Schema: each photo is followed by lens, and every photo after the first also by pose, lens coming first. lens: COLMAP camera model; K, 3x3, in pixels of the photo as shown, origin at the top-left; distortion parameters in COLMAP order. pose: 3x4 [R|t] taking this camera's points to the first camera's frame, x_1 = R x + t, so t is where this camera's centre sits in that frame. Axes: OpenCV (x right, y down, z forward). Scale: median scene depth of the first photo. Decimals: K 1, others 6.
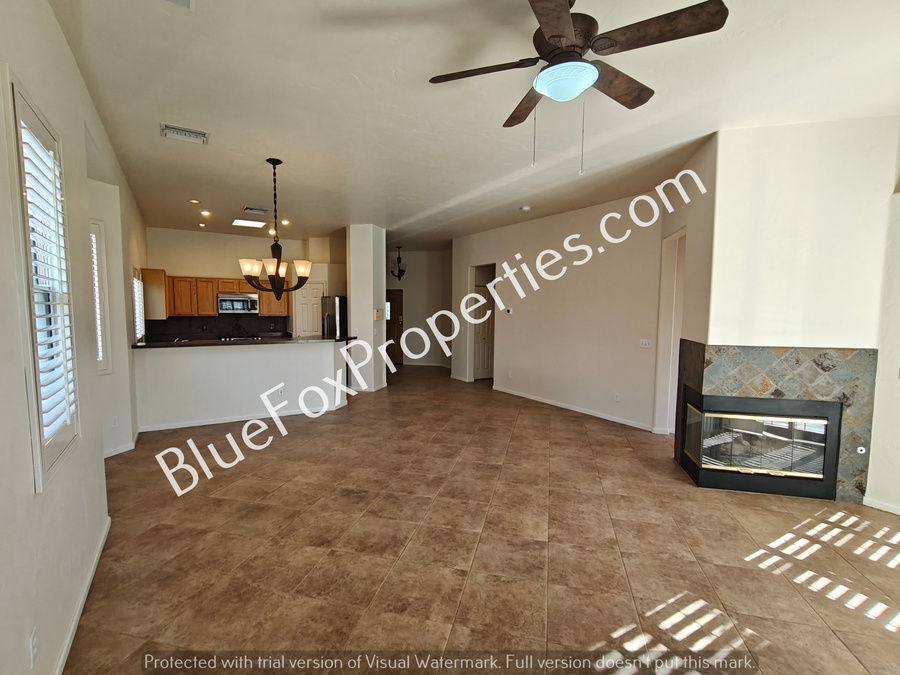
lens RADIAL K [[431.2, 0, 445.5], [0, 431.2, 342.6], [0, 0, 1]] dist [0.003837, -0.000590]
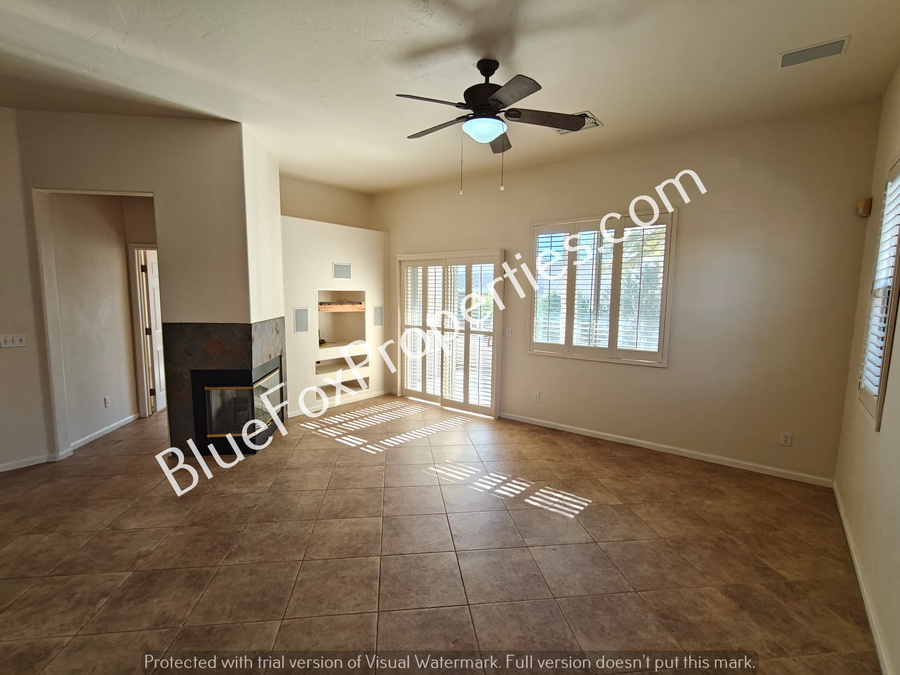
lens RADIAL K [[431.2, 0, 444.6], [0, 431.2, 340.6], [0, 0, 1]] dist [0.003837, -0.000590]
pose [[-0.356198, -0.113057, 0.927546, -0.728796], [0.060464, 0.987784, 0.143619, -0.096380], [-0.932452, 0.107240, -0.345011, 1.172101]]
